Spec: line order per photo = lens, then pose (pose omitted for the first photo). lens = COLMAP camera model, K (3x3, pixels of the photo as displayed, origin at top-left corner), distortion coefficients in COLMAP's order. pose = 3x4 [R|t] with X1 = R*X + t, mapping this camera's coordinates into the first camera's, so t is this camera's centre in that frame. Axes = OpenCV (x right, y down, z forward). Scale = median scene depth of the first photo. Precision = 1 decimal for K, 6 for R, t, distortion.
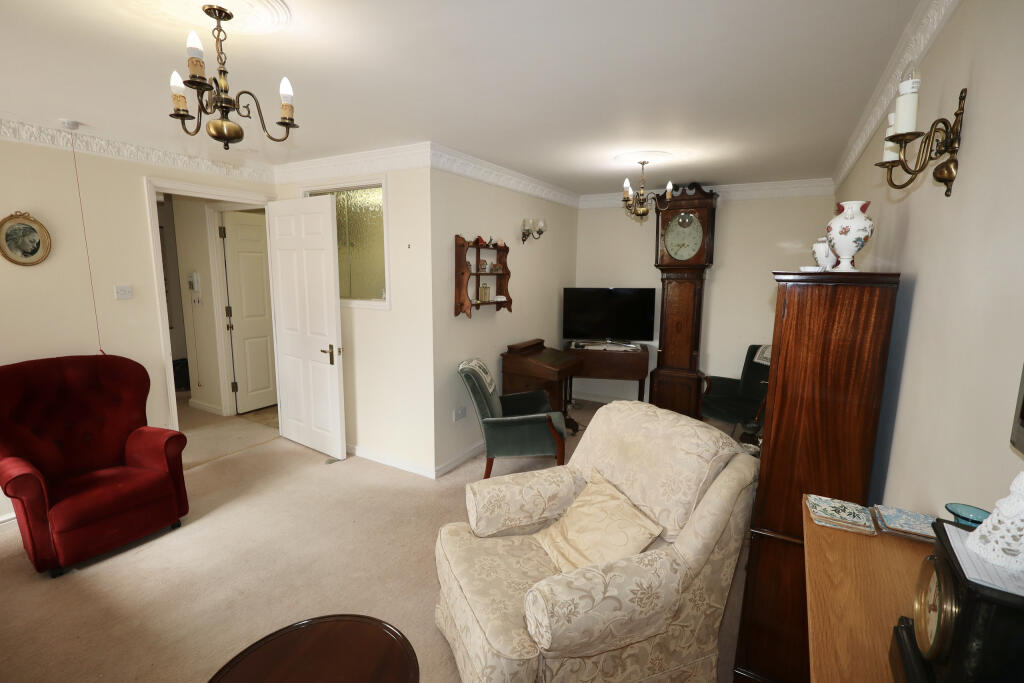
lens RADIAL K [[465.7, 0, 511.5], [0, 465.7, 339.7], [0, 0, 1]] dist [-0.002473, 0.000583]
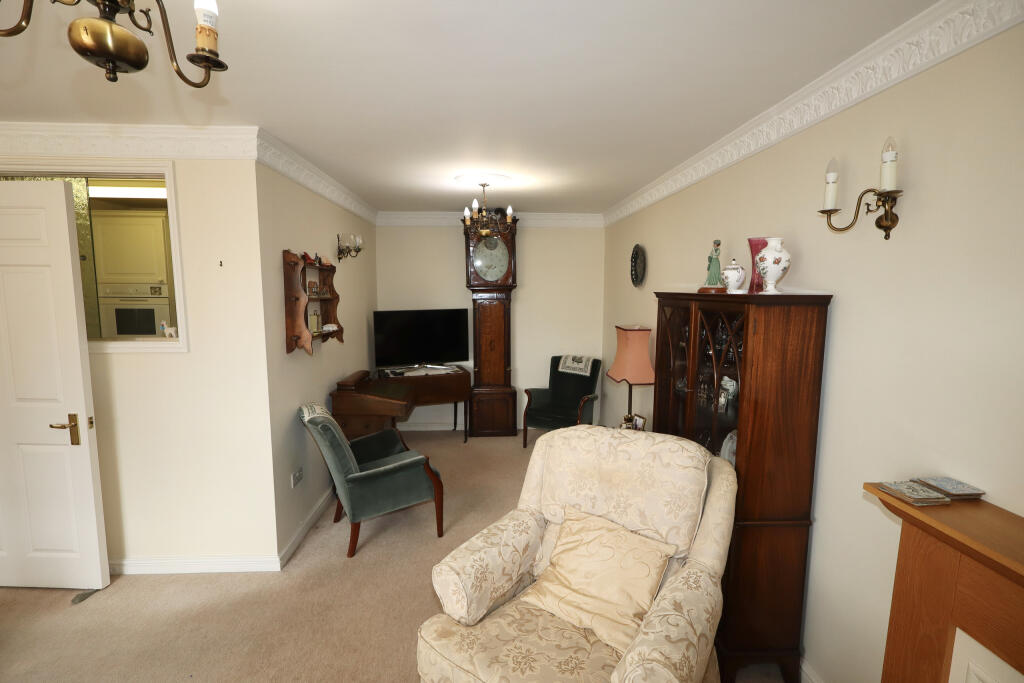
lens RADIAL K [[465.7, 0, 509.3], [0, 465.7, 342.6], [0, 0, 1]] dist [-0.002473, 0.000583]
pose [[0.839794, -0.071273, 0.538206, -0.231695], [0.089472, 0.995959, -0.007717, -0.029844], [-0.535481, 0.054635, 0.842778, 0.144205]]
